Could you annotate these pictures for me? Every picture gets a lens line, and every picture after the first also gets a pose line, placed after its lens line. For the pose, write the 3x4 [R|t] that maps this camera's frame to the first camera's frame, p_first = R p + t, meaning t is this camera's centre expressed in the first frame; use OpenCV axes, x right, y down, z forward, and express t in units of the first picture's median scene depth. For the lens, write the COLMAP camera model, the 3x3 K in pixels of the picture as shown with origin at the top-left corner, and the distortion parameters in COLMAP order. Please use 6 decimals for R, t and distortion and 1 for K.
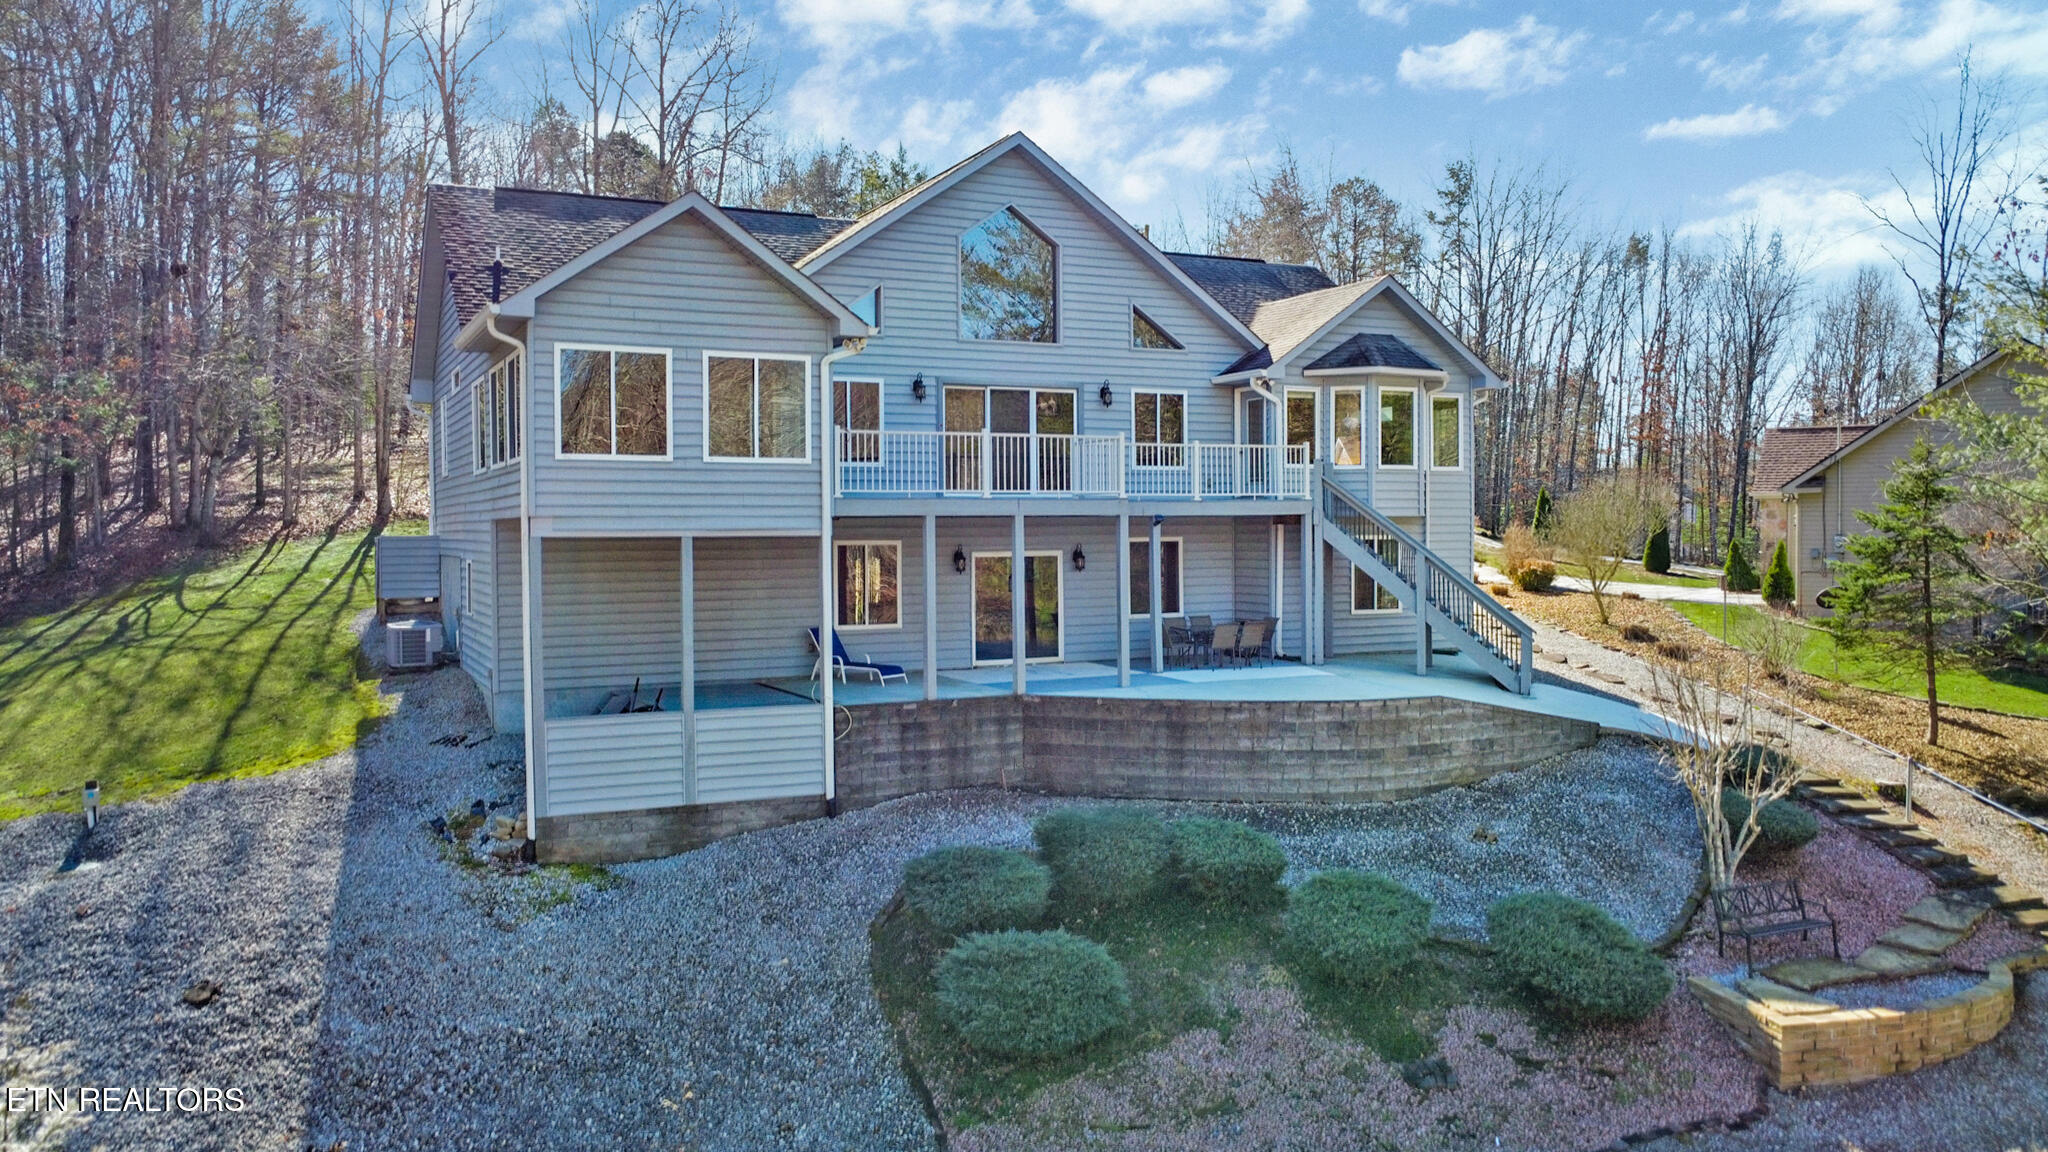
lens RADIAL K [[1453.8, 0, 1024.0], [0, 1453.8, 576.0], [0, 0, 1]] dist [-0.019617, -0.001505]
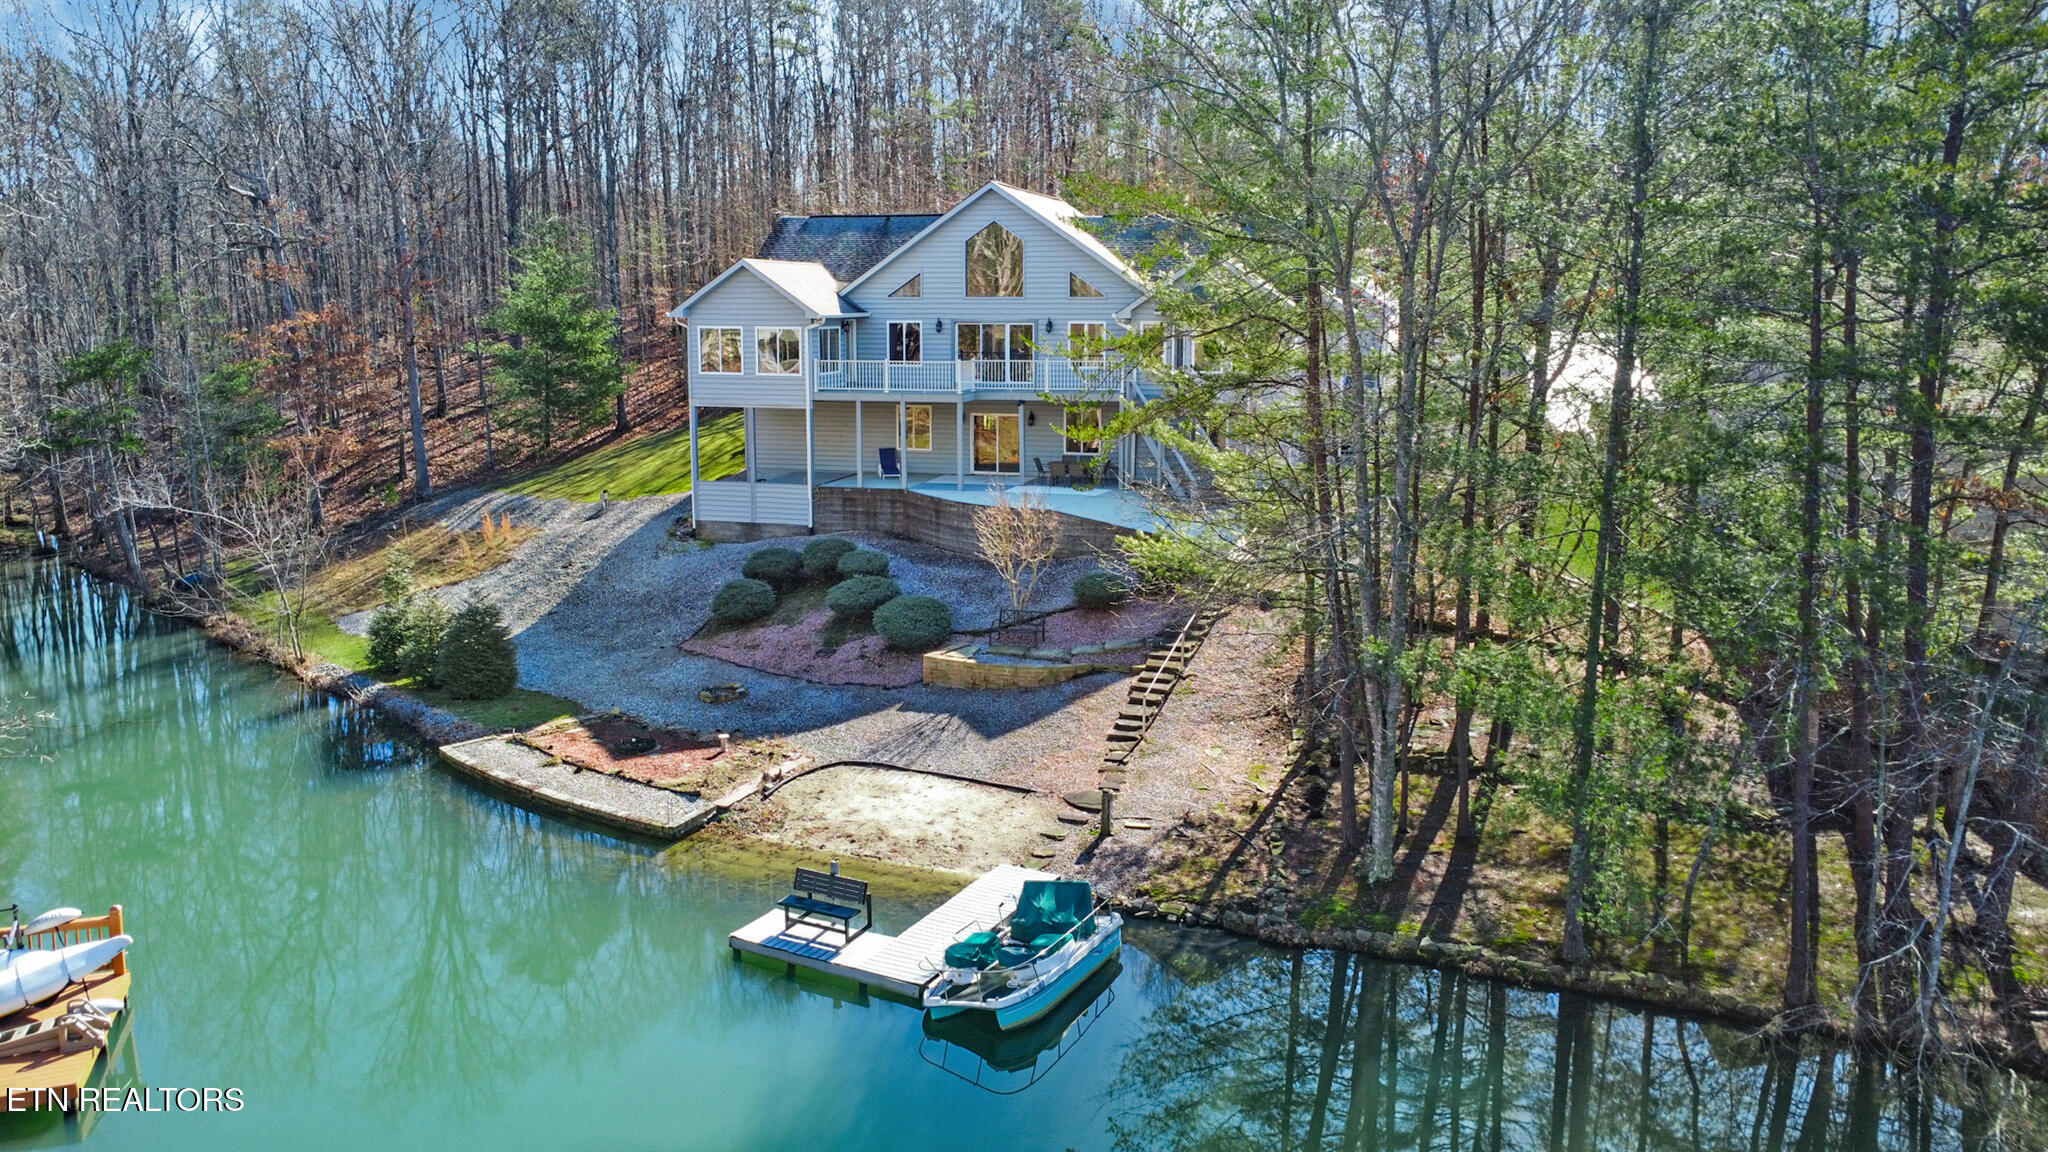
lens RADIAL K [[1453.8, 0, 1024.0], [0, 1453.8, 576.0], [0, 0, 1]] dist [-0.019617, -0.001505]
pose [[0.772811, 0.120898, -0.623014, 1.471426], [-0.027101, 0.987078, 0.157929, -0.130542], [0.634057, -0.105165, 0.766102, -0.498619]]
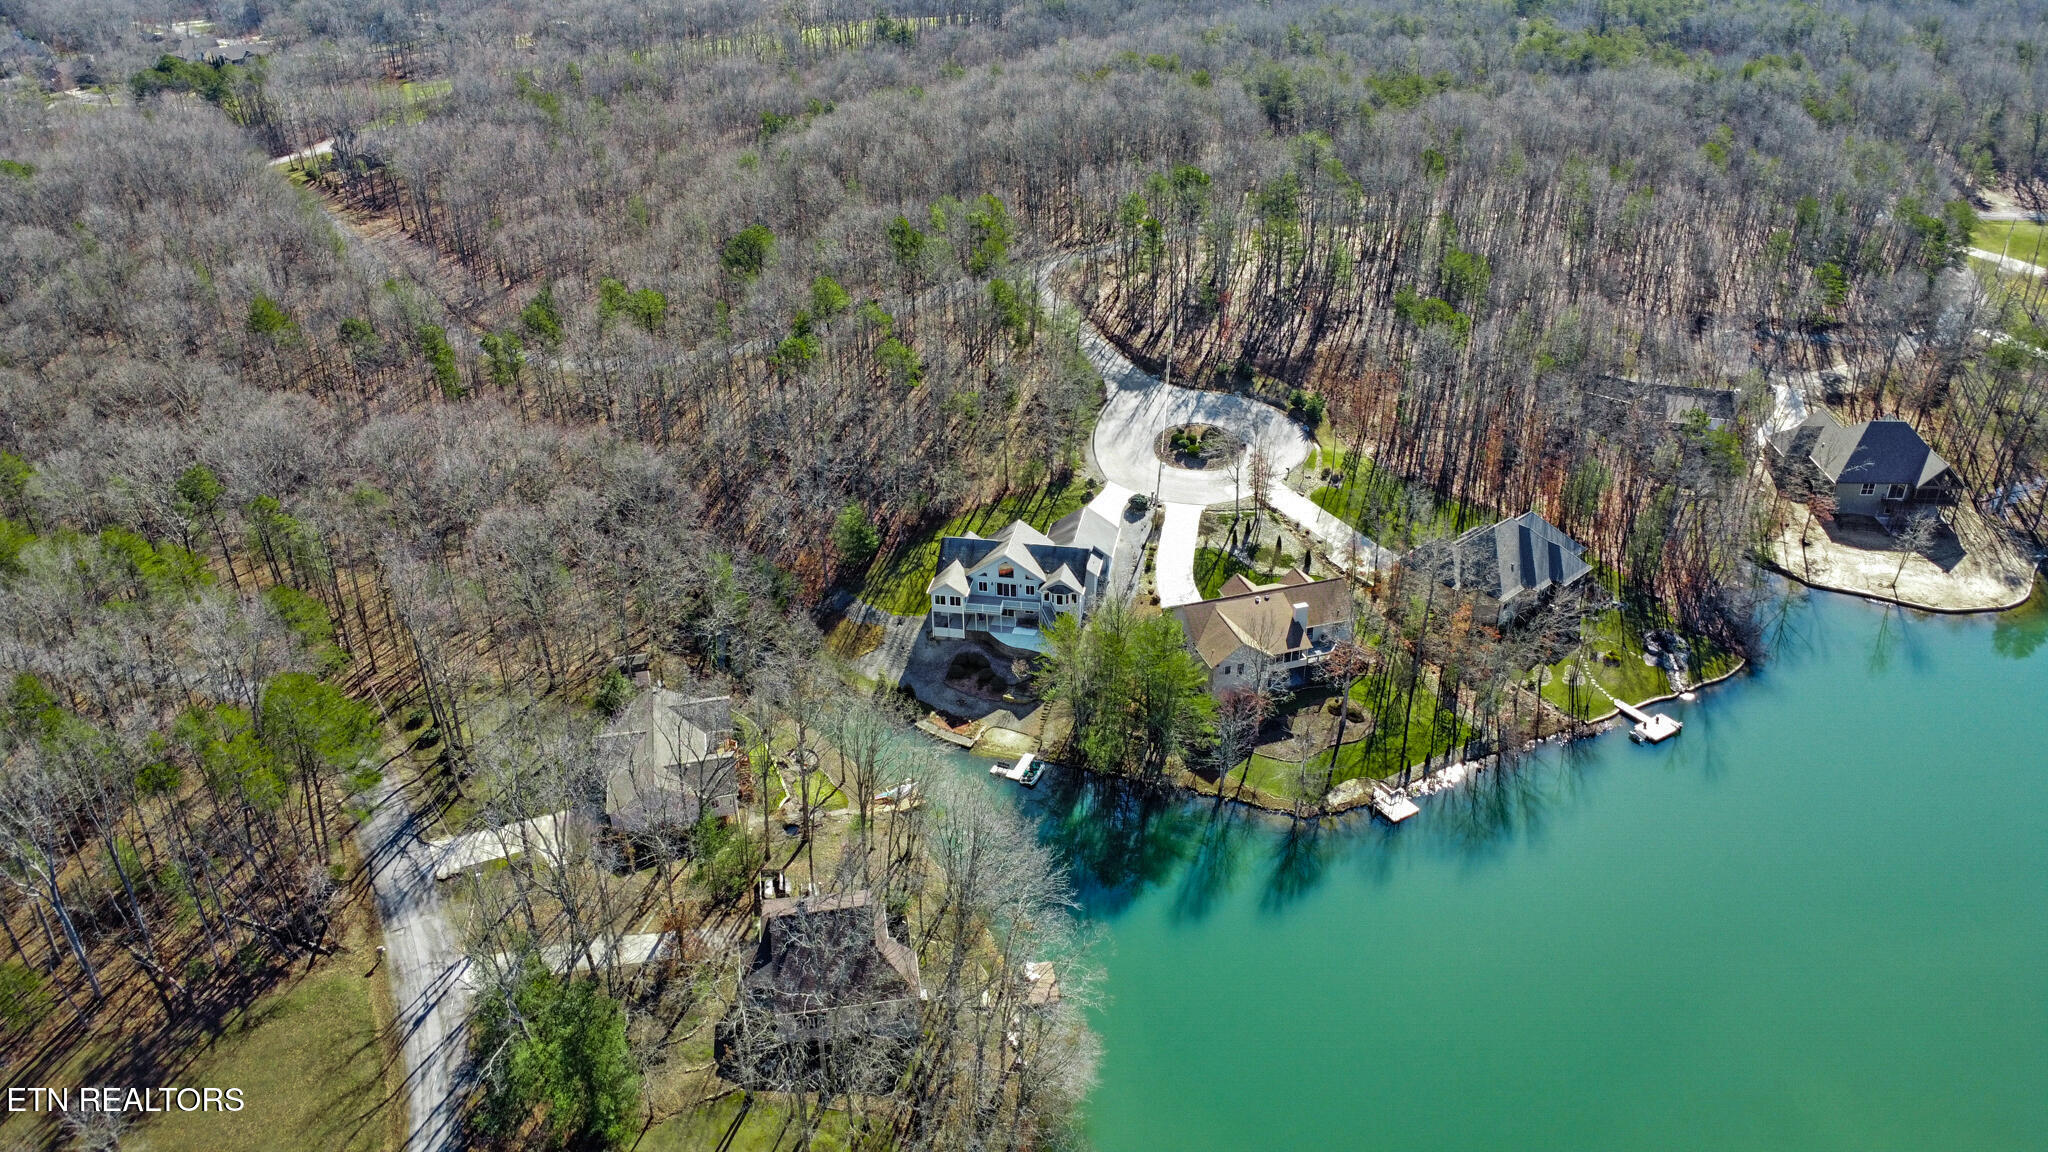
lens RADIAL K [[1453.8, 0, 1024.0], [0, 1453.8, 576.0], [0, 0, 1]] dist [-0.019617, -0.001505]
pose [[0.816854, 0.285003, -0.501520, 4.518158], [-0.006186, 0.873698, 0.486429, -4.544081], [0.576811, -0.394240, 0.715447, -5.045711]]
